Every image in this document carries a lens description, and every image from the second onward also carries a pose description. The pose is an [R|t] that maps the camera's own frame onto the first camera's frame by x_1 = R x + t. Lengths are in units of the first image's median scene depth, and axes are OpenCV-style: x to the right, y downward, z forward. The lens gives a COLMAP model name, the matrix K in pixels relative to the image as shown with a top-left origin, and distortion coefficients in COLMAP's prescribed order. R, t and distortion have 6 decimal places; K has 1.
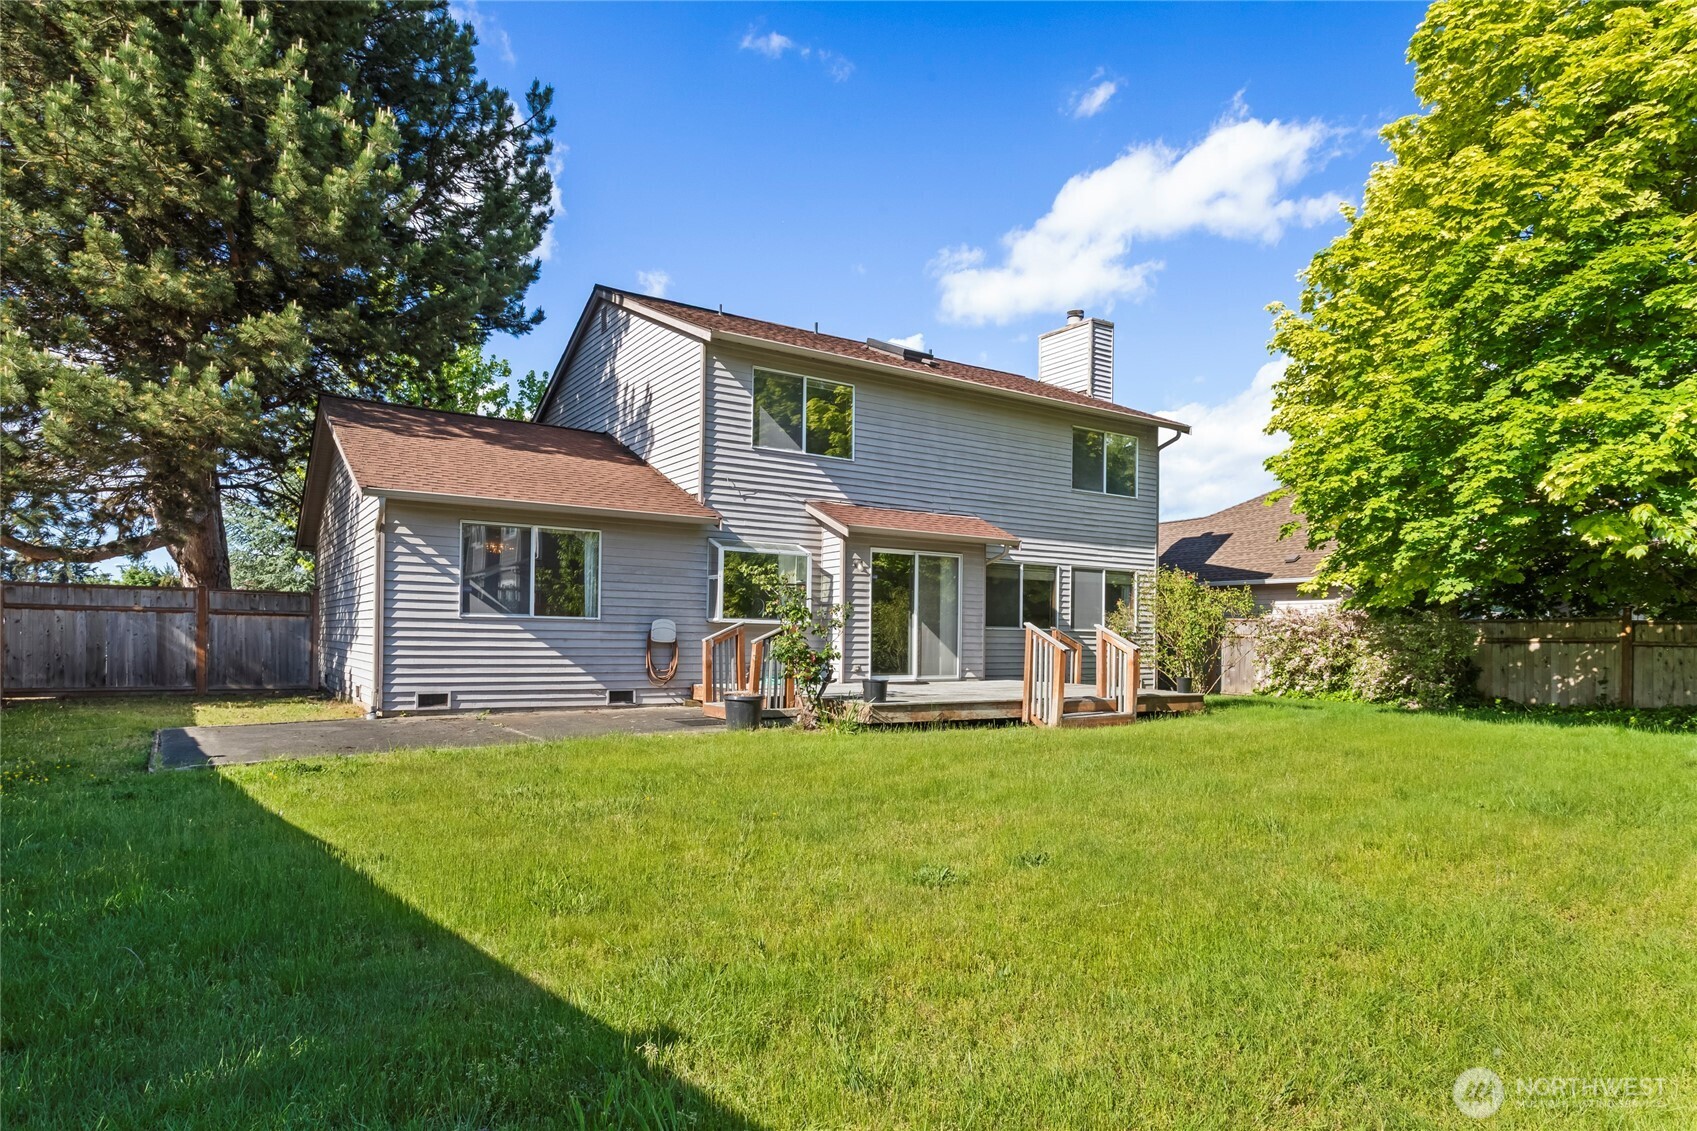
lens RADIAL K [[995.1, 0, 863.8], [0, 995.1, 649.9], [0, 0, 1]] dist [0.004349, 0.006256]
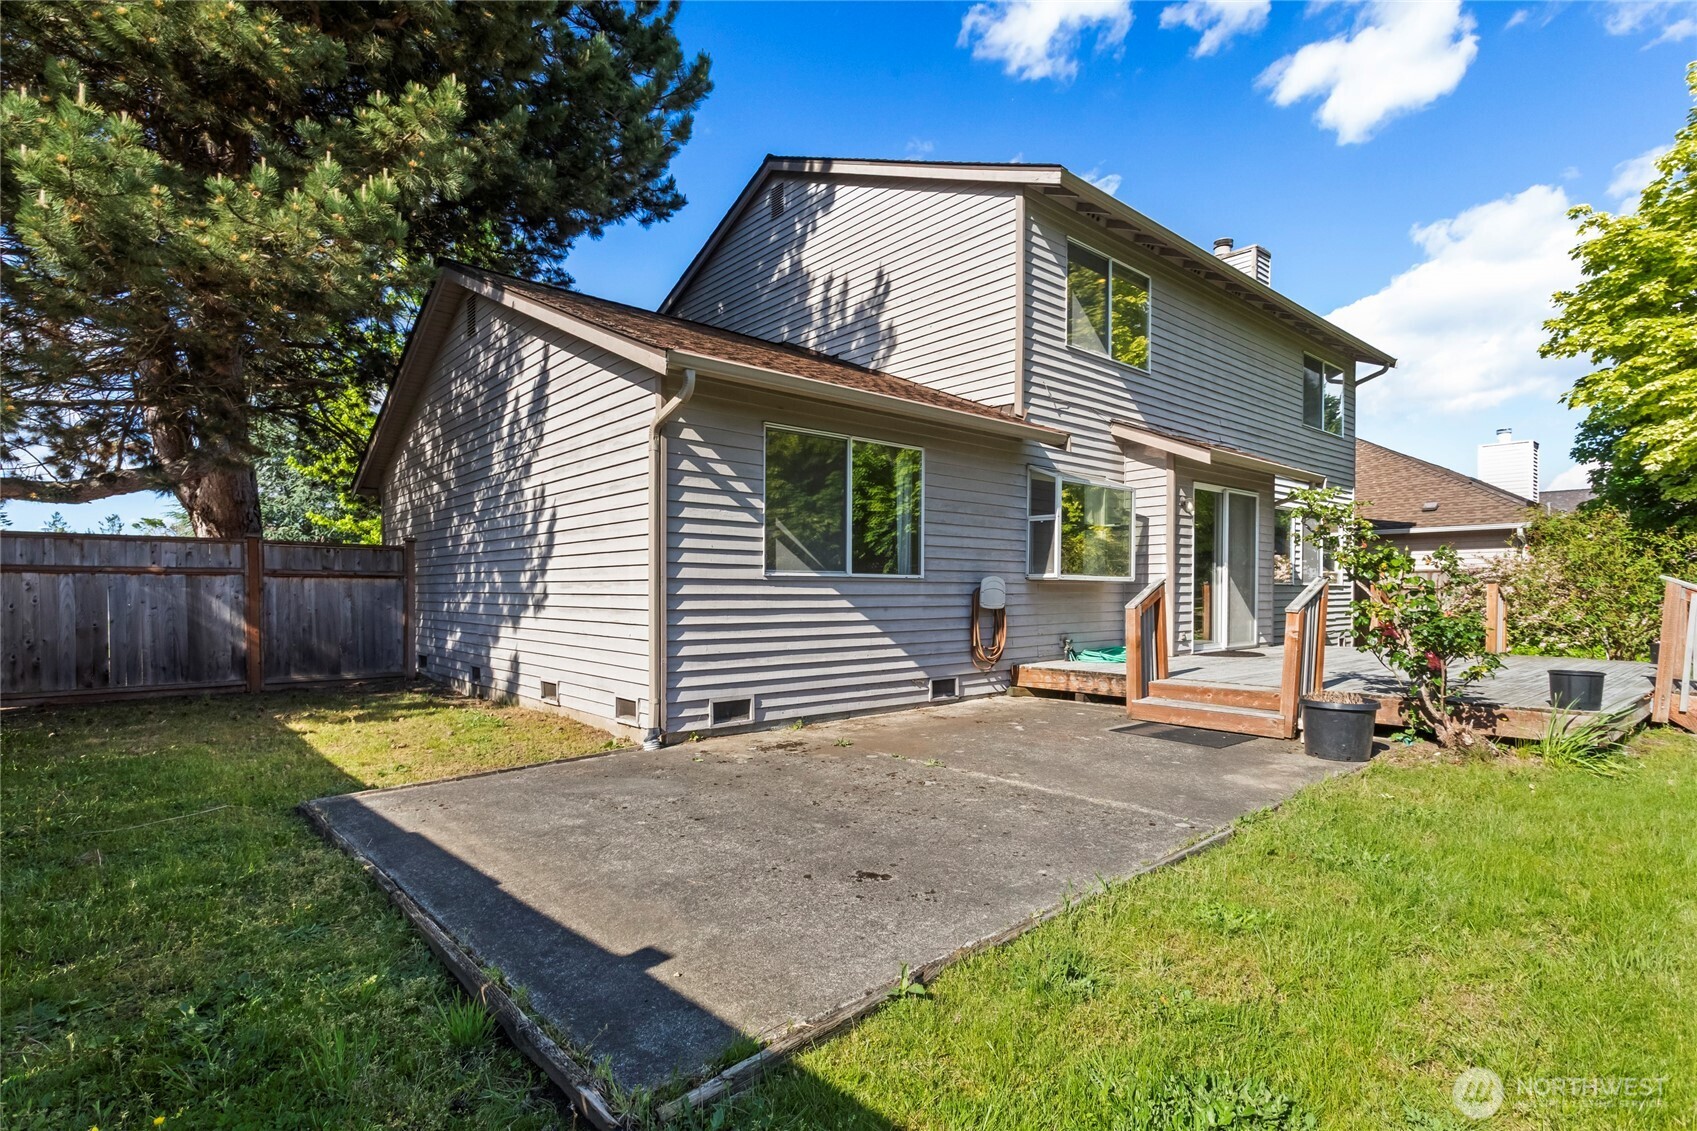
lens RADIAL K [[823.5, 0, 841.9], [0, 823.5, 607.5], [0, 0, 1]] dist [0.007528, 0.003571]
pose [[0.990868, -0.016401, 0.133836, -0.367109], [0.015302, 0.999840, 0.009239, -0.015013], [-0.133966, -0.007107, 0.990960, 0.408550]]
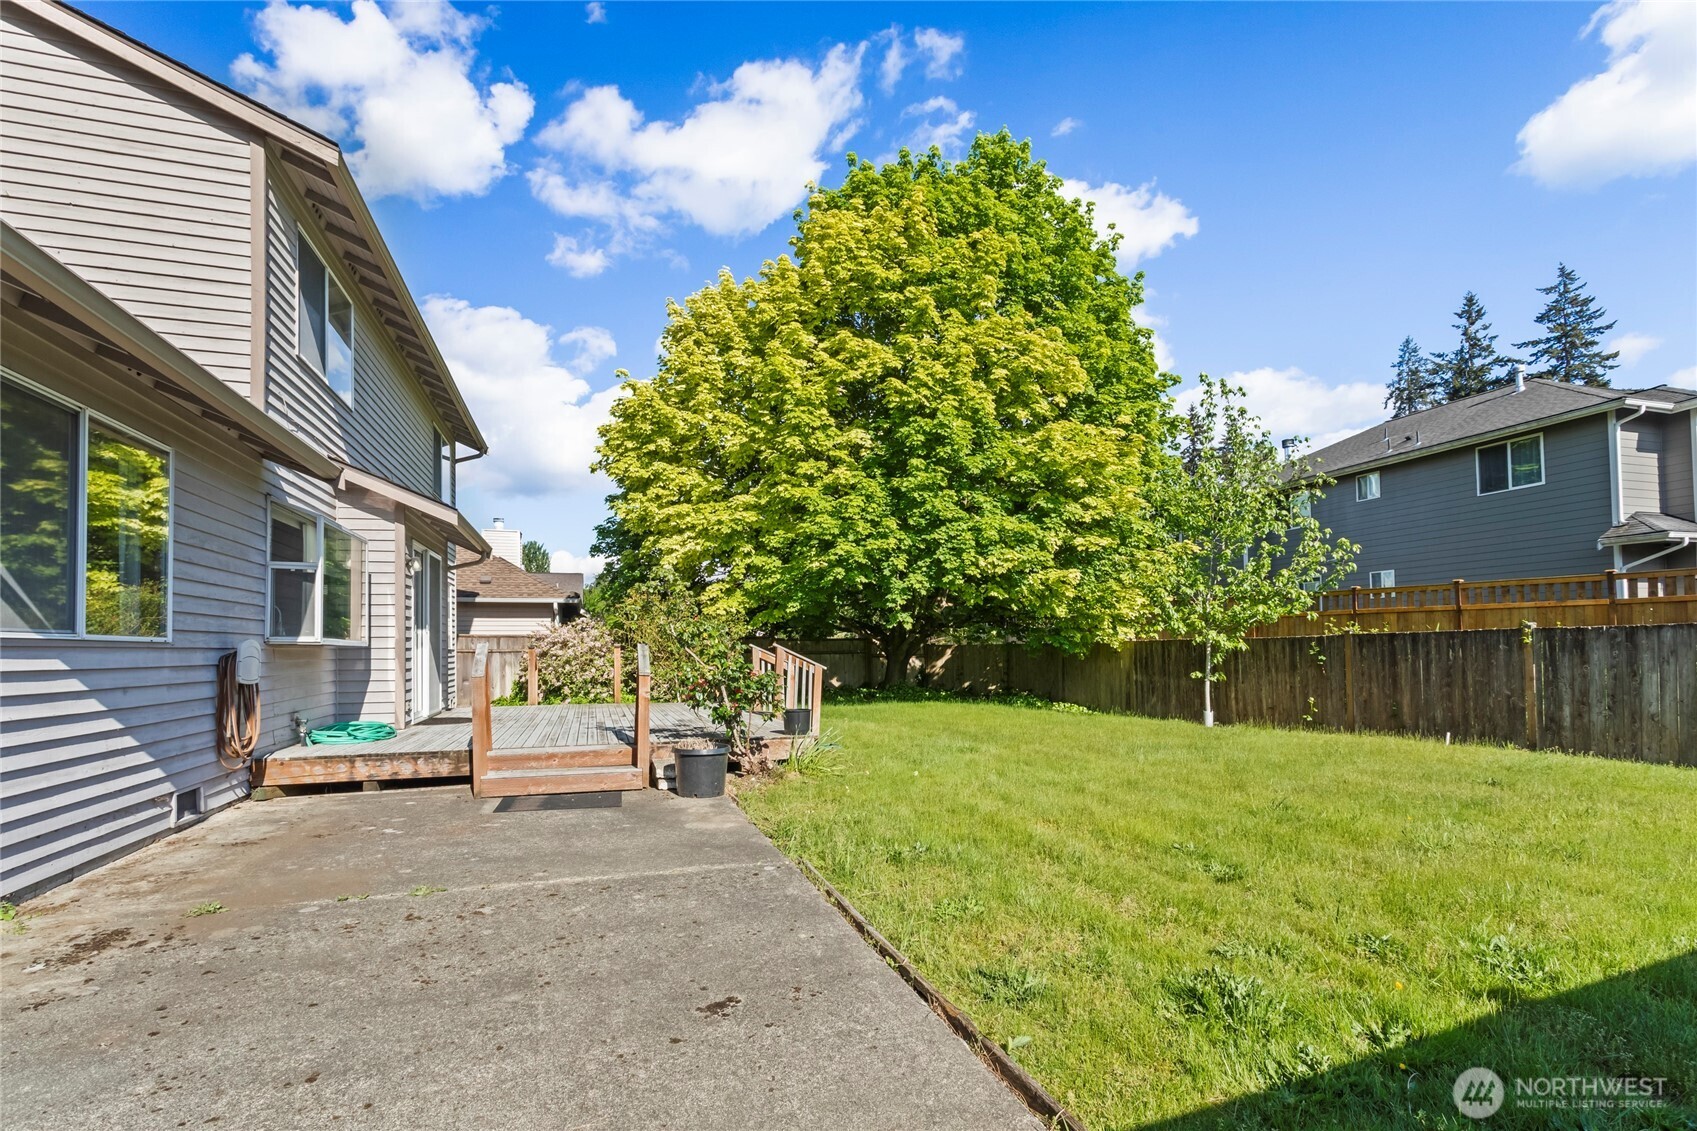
lens RADIAL K [[823.5, 0, 840.2], [0, 823.5, 625.8], [0, 0, 1]] dist [0.007528, 0.003571]
pose [[0.274071, 0.011482, 0.961641, -0.506414], [0.023399, 0.999553, -0.018603, -0.021835], [-0.961425, 0.027600, 0.273680, 0.553003]]
